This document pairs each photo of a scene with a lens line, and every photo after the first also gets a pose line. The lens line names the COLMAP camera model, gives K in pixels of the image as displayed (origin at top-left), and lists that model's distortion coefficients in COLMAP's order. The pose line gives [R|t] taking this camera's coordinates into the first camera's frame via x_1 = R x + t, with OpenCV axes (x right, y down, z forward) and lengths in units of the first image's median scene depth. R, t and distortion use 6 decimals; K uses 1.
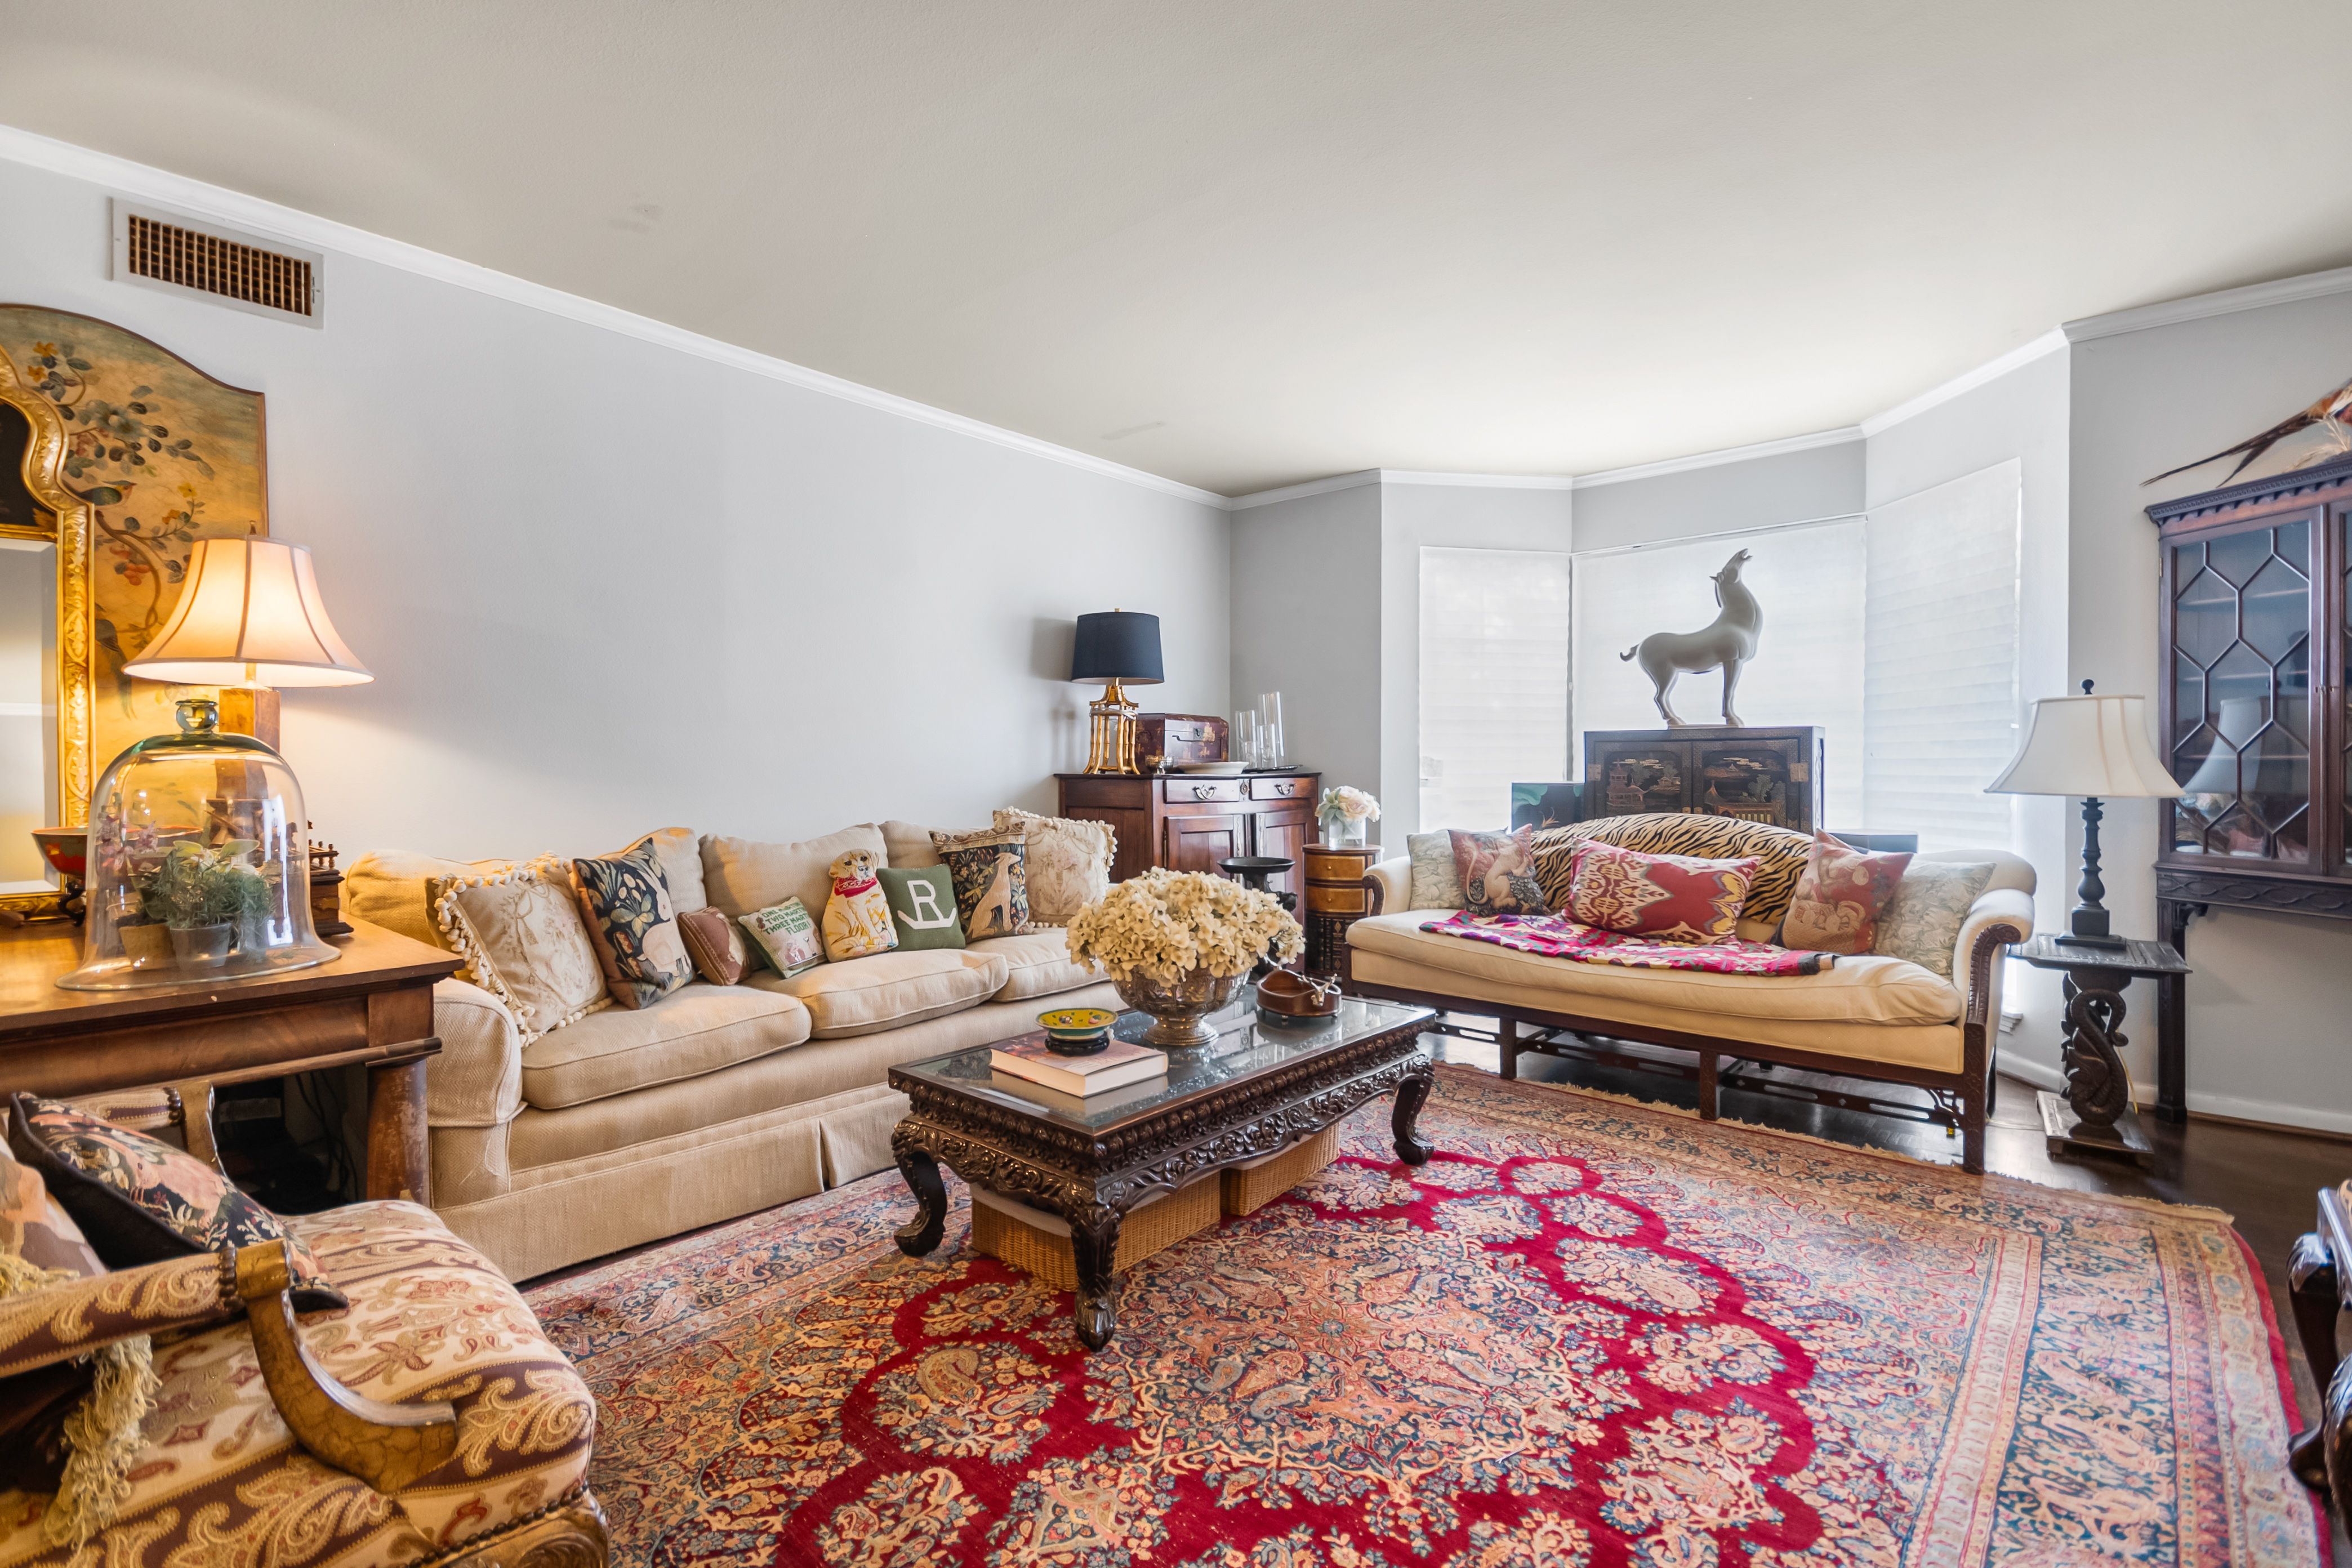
lens RADIAL K [[1050.2, 0, 1161.4], [0, 1050.2, 777.7], [0, 0, 1]] dist [0.006554, -0.004494]
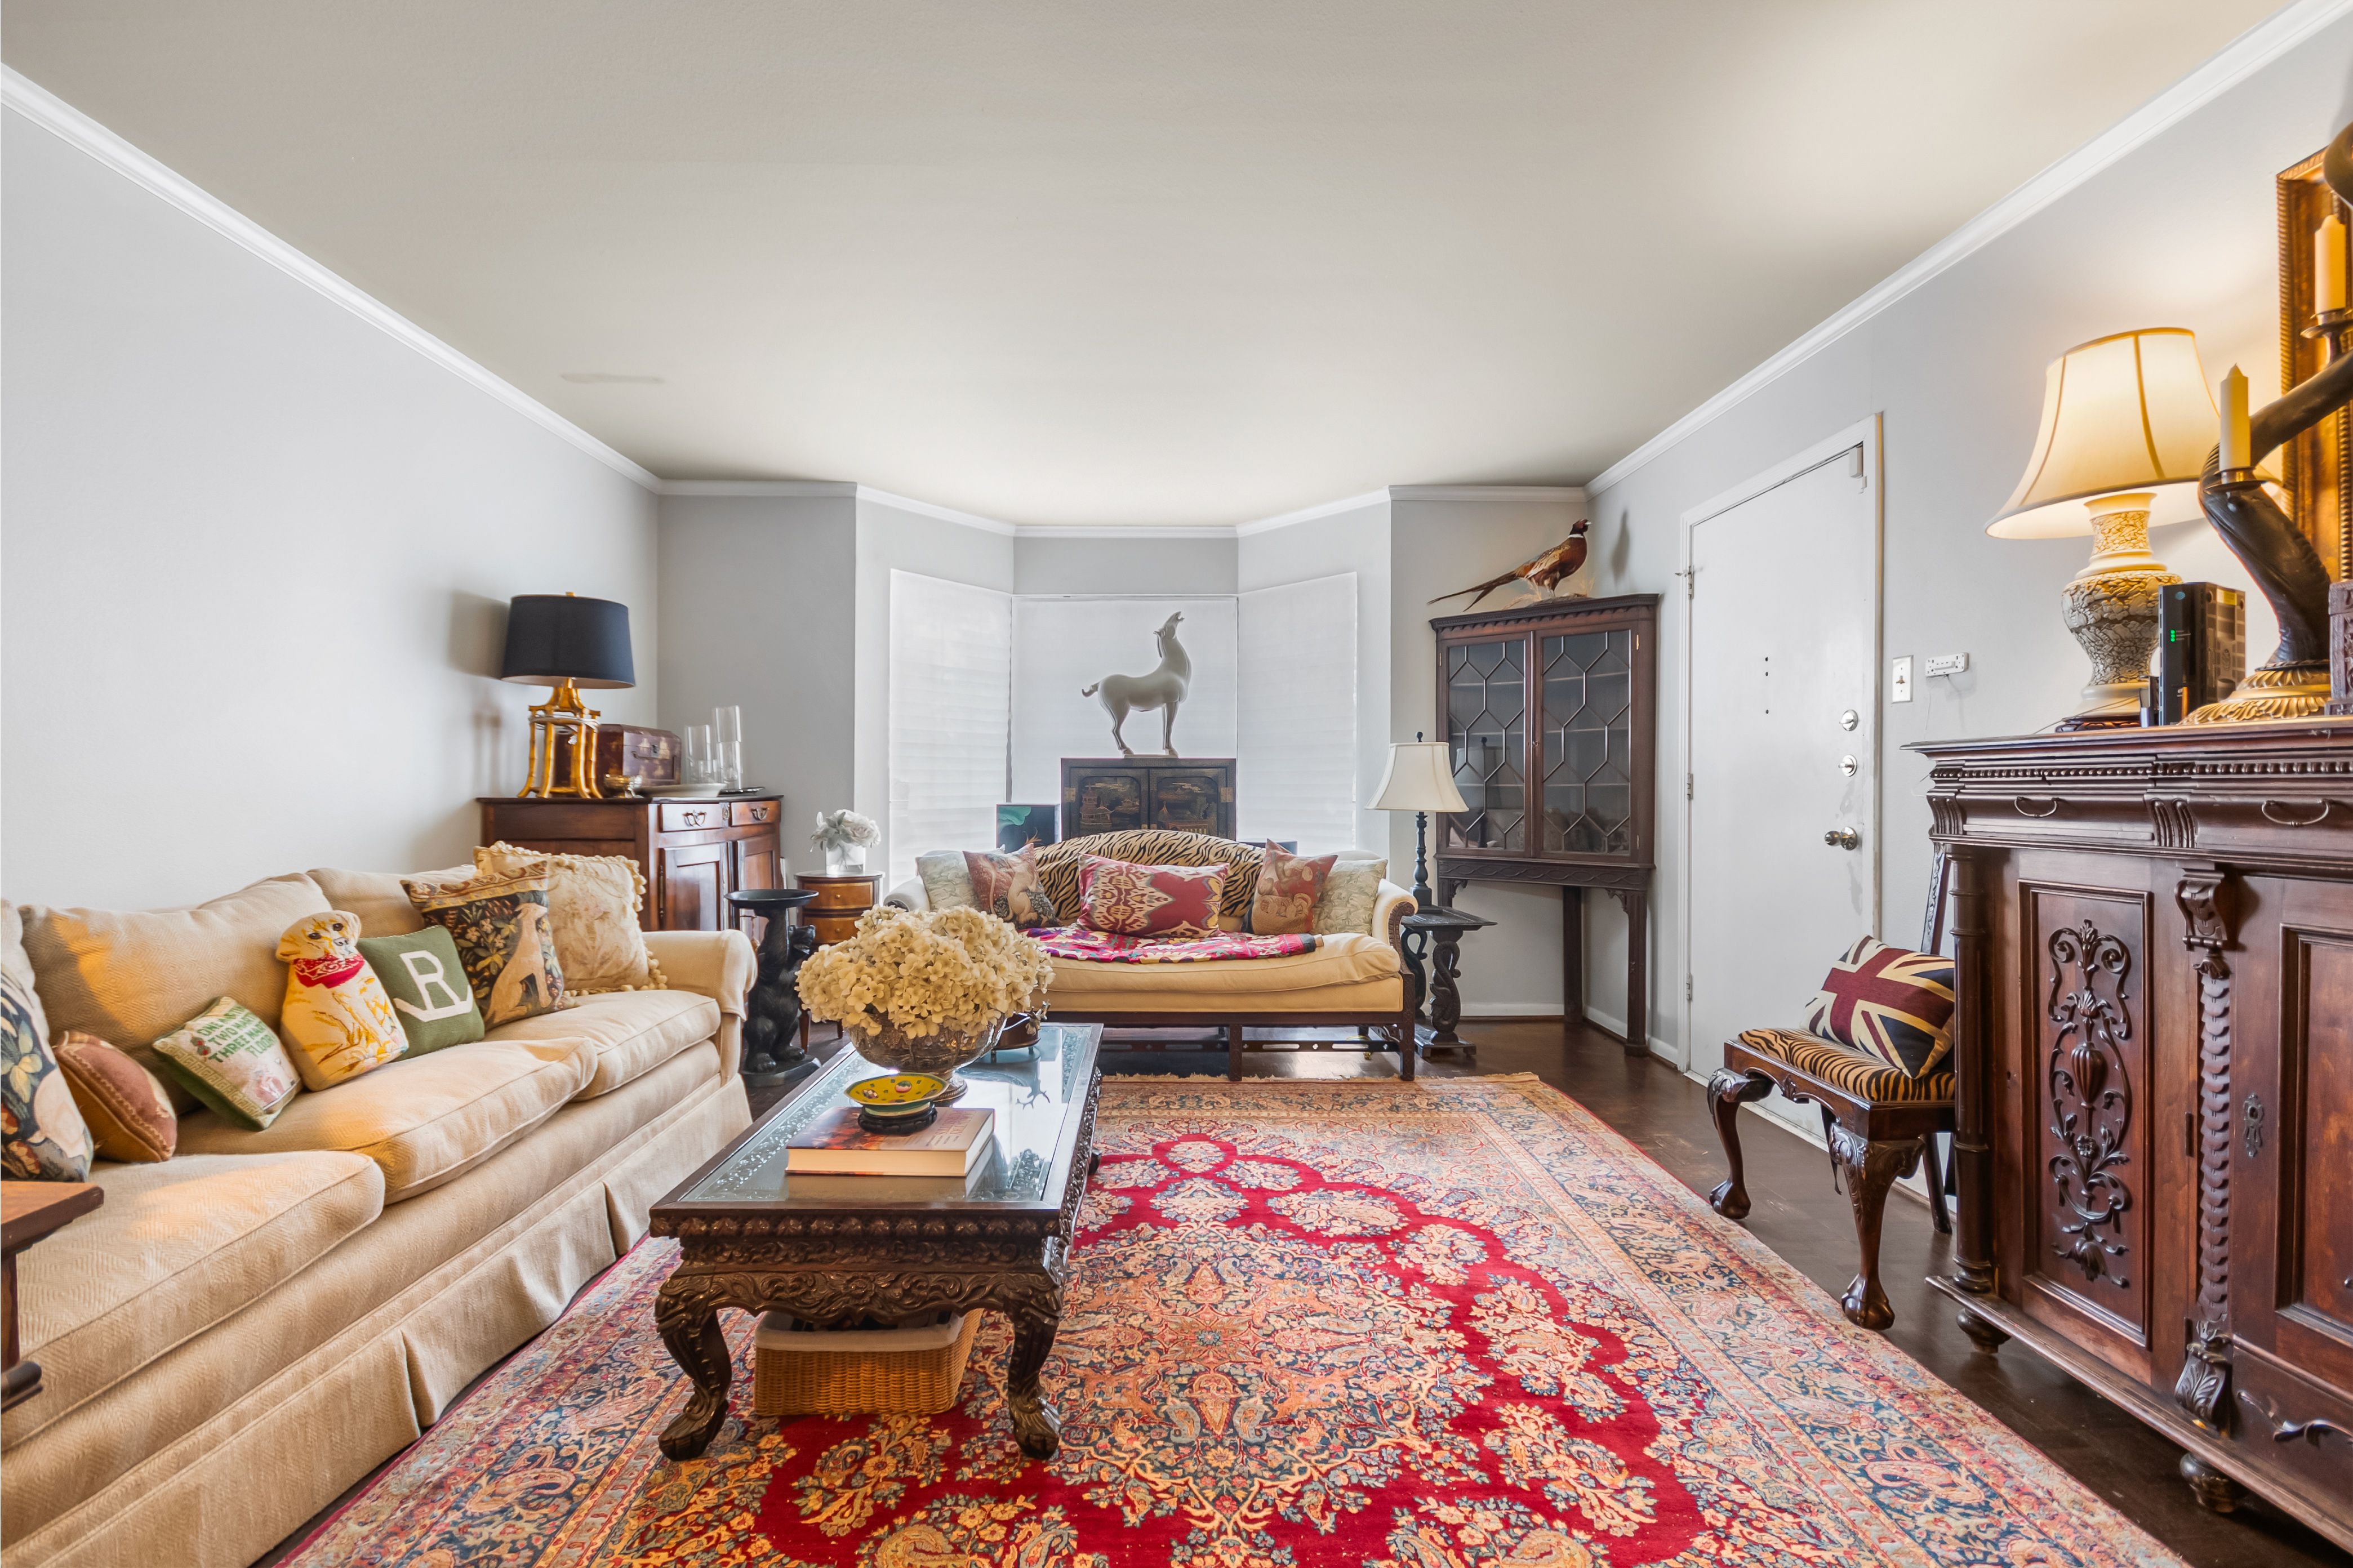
lens RADIAL K [[1019.2, 0, 1156.7], [0, 1019.2, 789.7], [0, 0, 1]] dist [0.000274, 0.000167]
pose [[0.745577, 0.002475, 0.666415, -0.331244], [0.003998, 0.999958, -0.008187, -0.002093], [-0.666408, 0.008768, 0.745536, 0.178108]]
